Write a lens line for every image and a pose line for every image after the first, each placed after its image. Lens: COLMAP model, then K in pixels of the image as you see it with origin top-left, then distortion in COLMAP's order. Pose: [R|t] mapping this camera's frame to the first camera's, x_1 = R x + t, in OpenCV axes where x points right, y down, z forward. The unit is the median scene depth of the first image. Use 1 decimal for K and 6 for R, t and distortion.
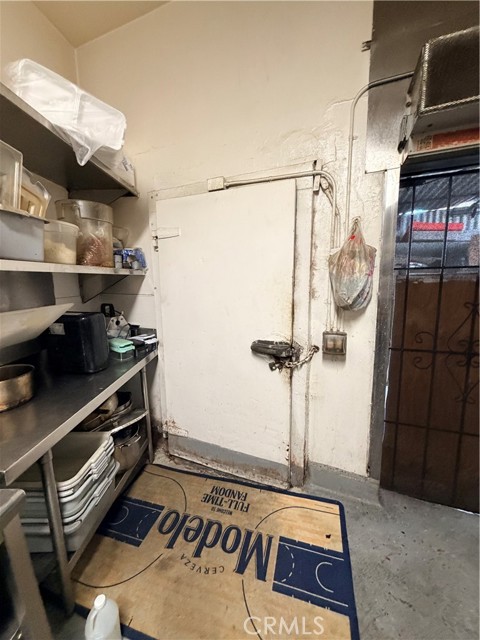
lens RADIAL K [[255.0, 0, 240.5], [0, 255.0, 318.7], [0, 0, 1]] dist [-0.000426, -0.000299]
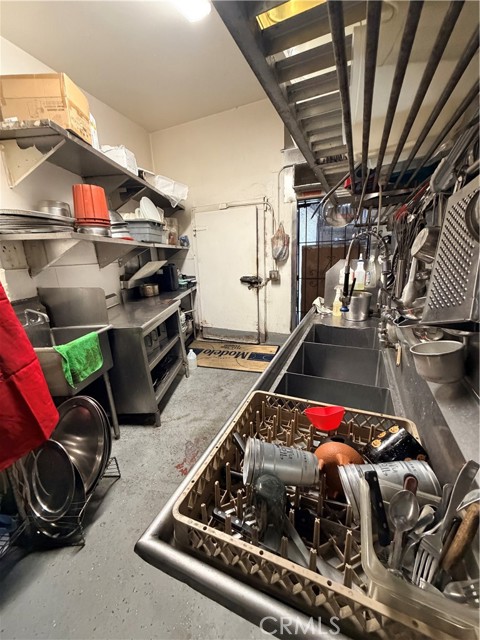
lens RADIAL K [[255.0, 0, 240.5], [0, 255.0, 318.7], [0, 0, 1]] dist [-0.000426, -0.000299]
pose [[0.999326, -0.017356, -0.032336, 0.112531], [0.020256, 0.995589, 0.091604, 0.249525], [0.030604, -0.092198, 0.995270, -1.293916]]
